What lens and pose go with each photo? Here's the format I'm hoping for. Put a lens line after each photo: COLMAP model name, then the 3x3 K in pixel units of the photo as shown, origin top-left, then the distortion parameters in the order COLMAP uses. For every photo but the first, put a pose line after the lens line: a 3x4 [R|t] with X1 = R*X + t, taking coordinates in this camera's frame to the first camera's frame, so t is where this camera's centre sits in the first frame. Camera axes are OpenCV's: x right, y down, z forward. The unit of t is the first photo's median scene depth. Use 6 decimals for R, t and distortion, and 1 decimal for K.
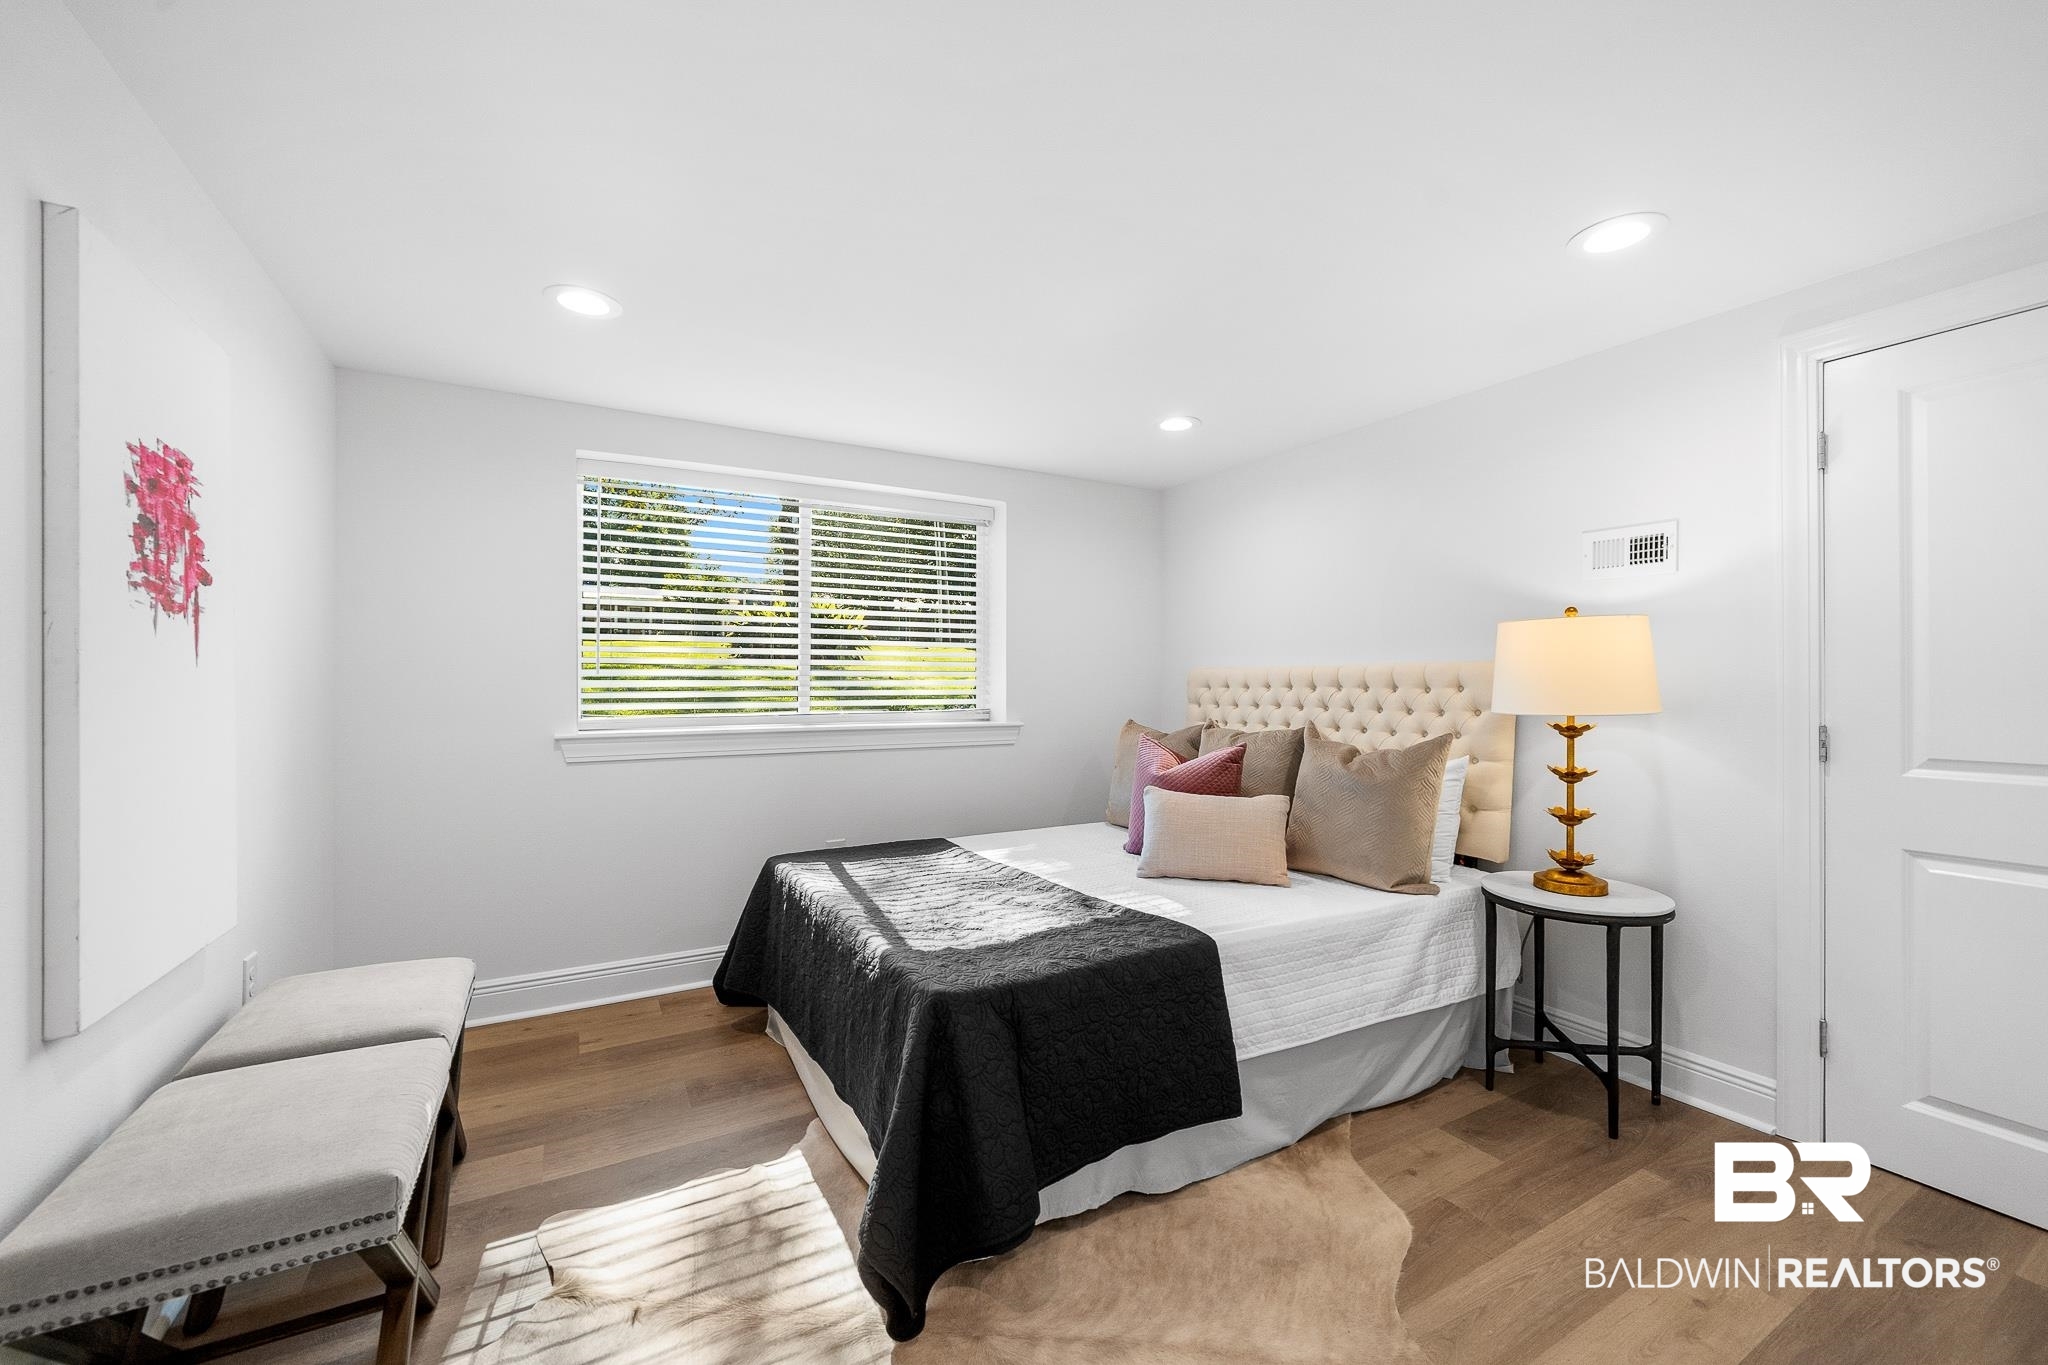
lens RADIAL K [[801.0, 0, 1008.2], [0, 801.0, 673.6], [0, 0, 1]] dist [-0.004560, -0.000283]
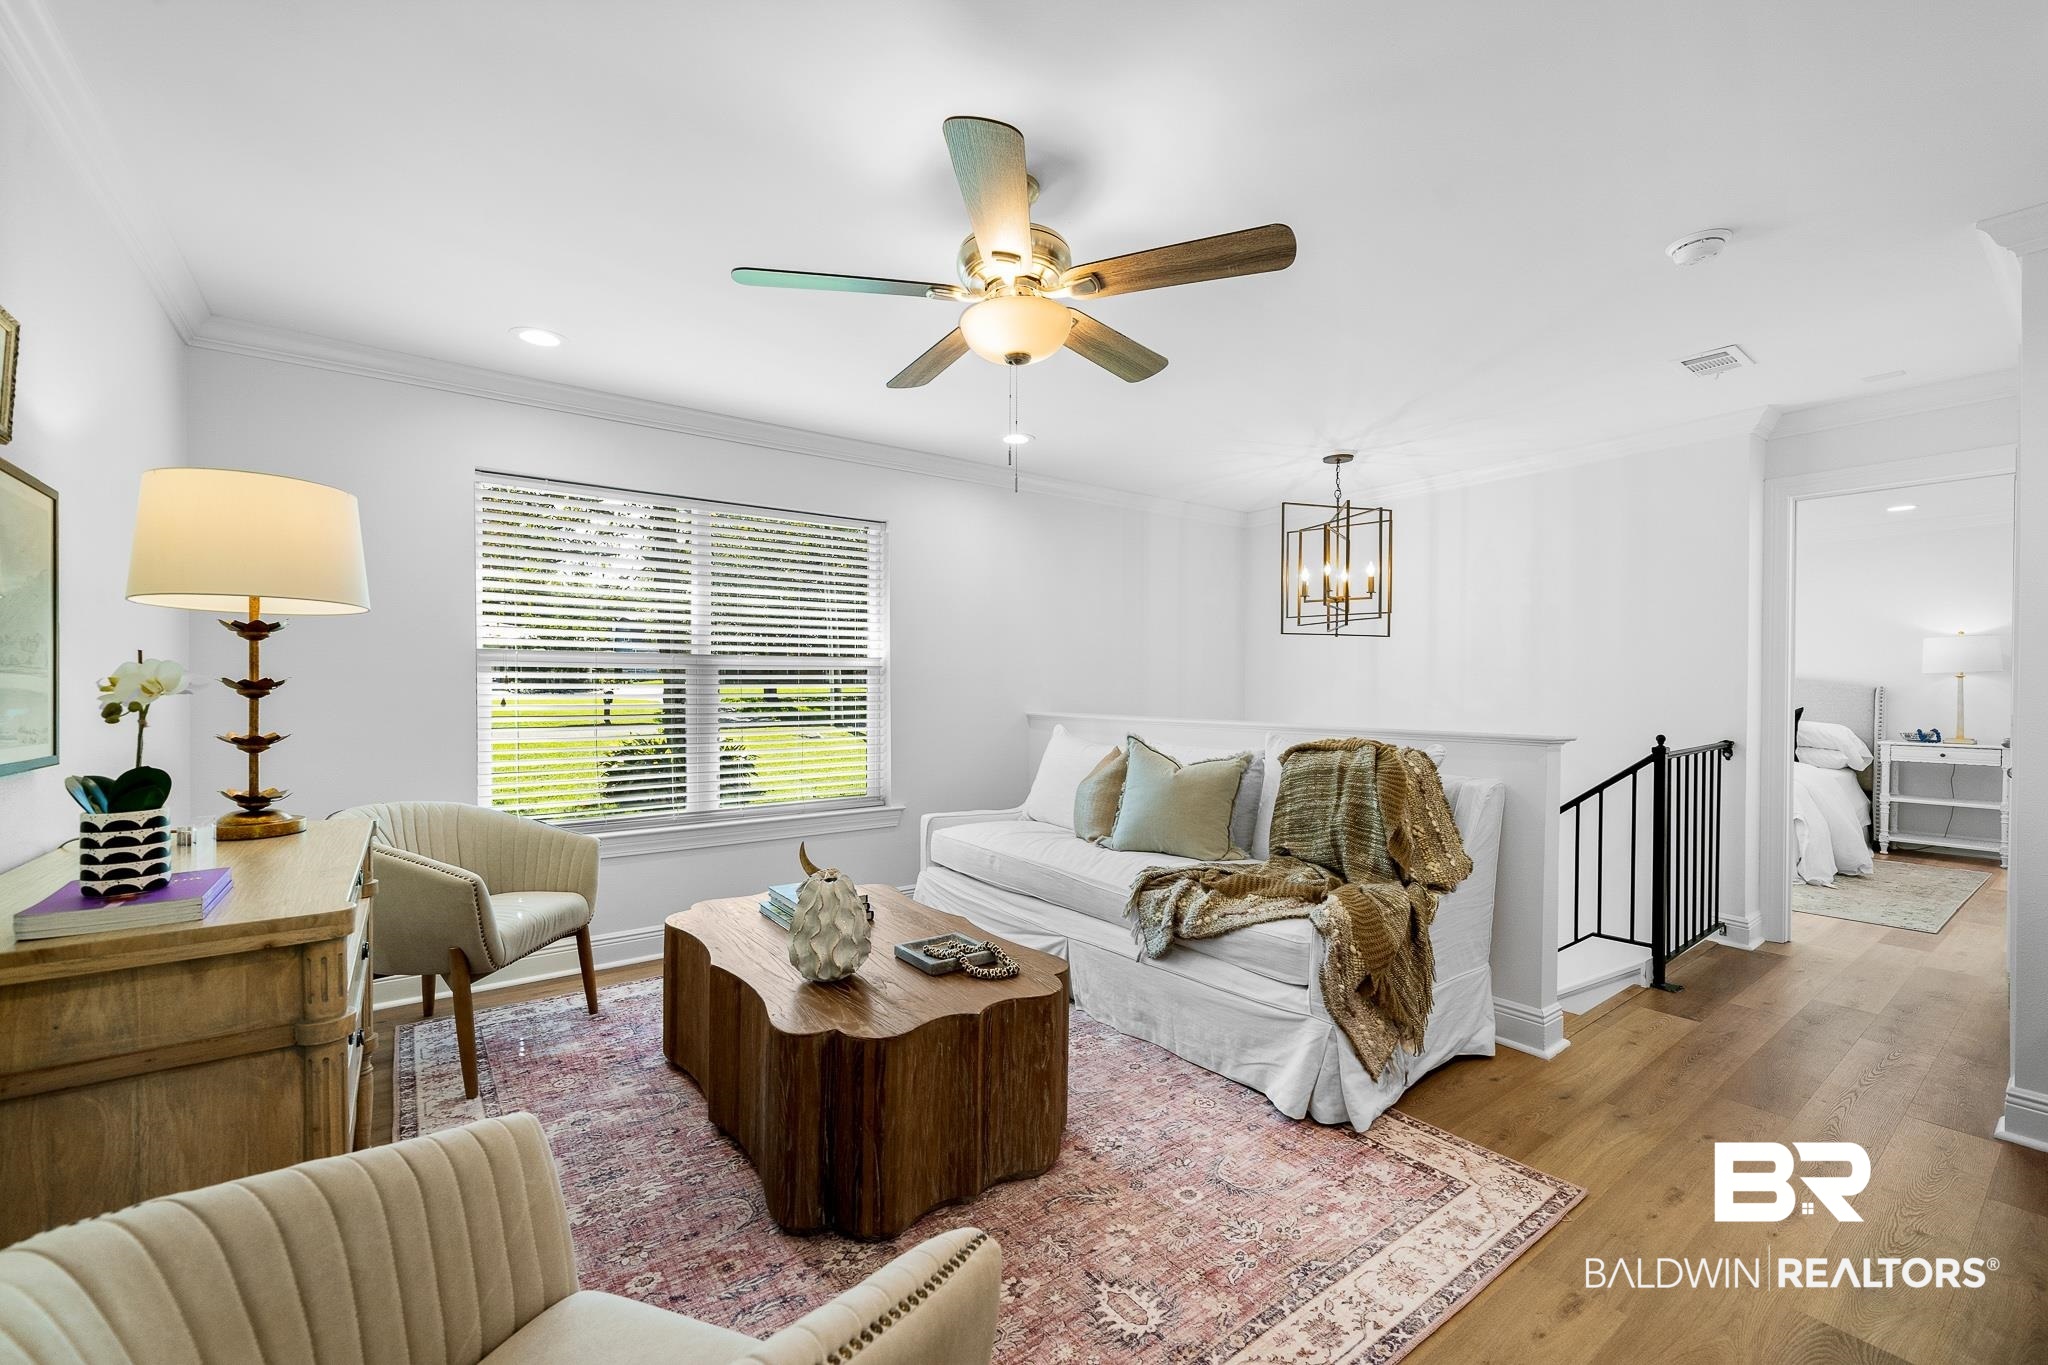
lens RADIAL K [[839.0, 0, 1027.4], [0, 839.0, 697.0], [0, 0, 1]] dist [-0.002158, -0.000660]
pose [[-0.130492, -0.024700, 0.991142, -0.186957], [-0.027357, 0.999399, 0.021304, 0.099092], [-0.991072, -0.024334, -0.131089, 0.371802]]
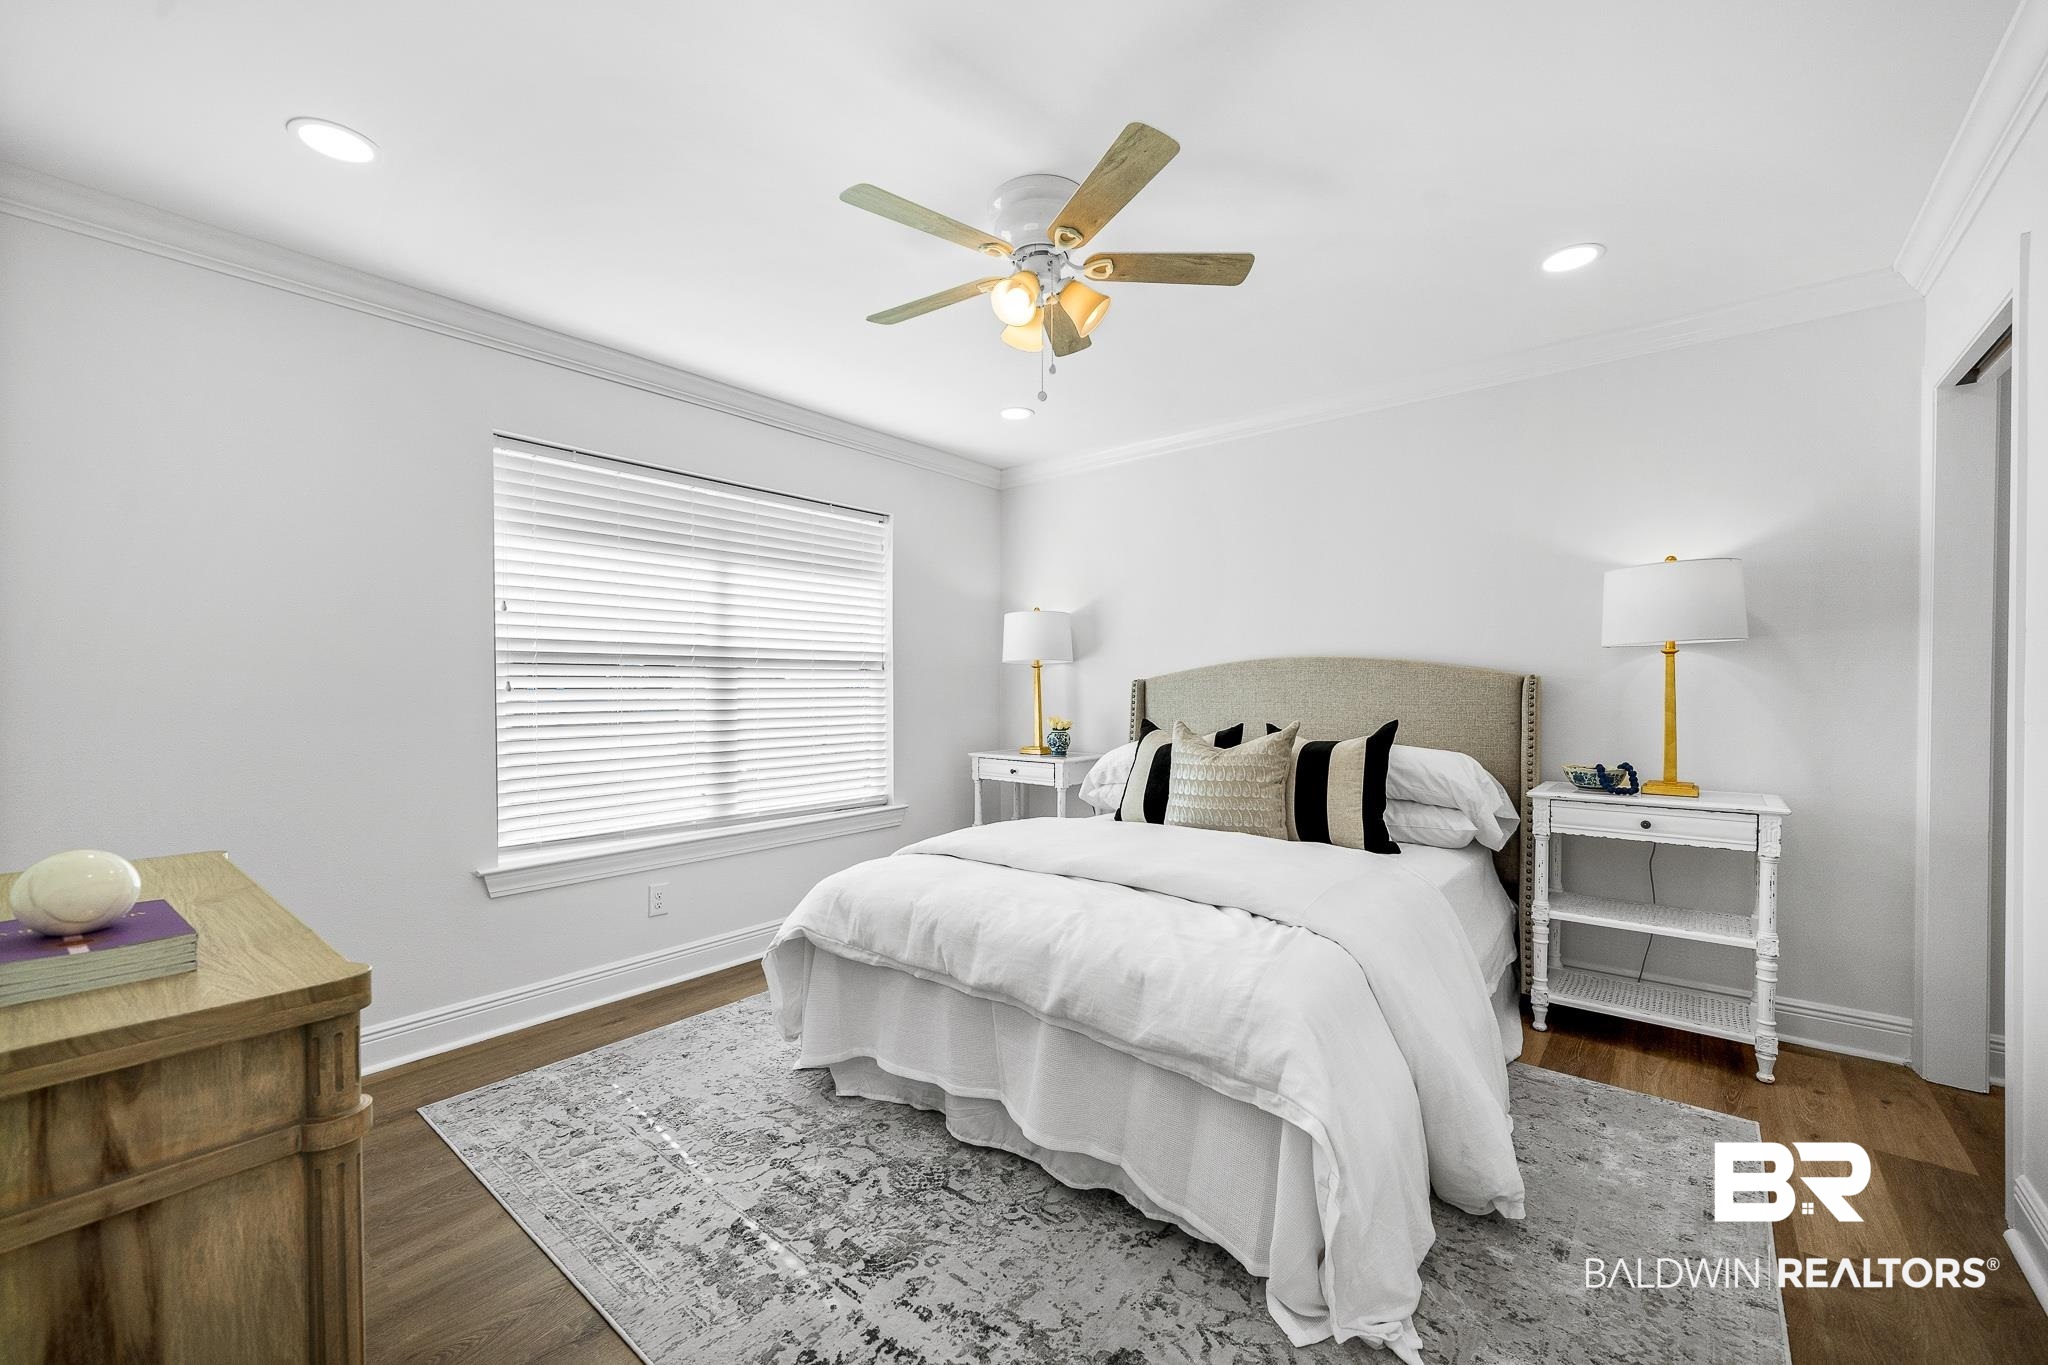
lens RADIAL K [[839.0, 0, 997.4], [0, 839.0, 692.6], [0, 0, 1]] dist [-0.002158, -0.000660]
pose [[-0.361789, -0.021041, 0.932022, 1.209519], [-0.020769, 0.999679, 0.014506, 0.072659], [-0.932029, -0.014109, -0.362110, -1.458967]]
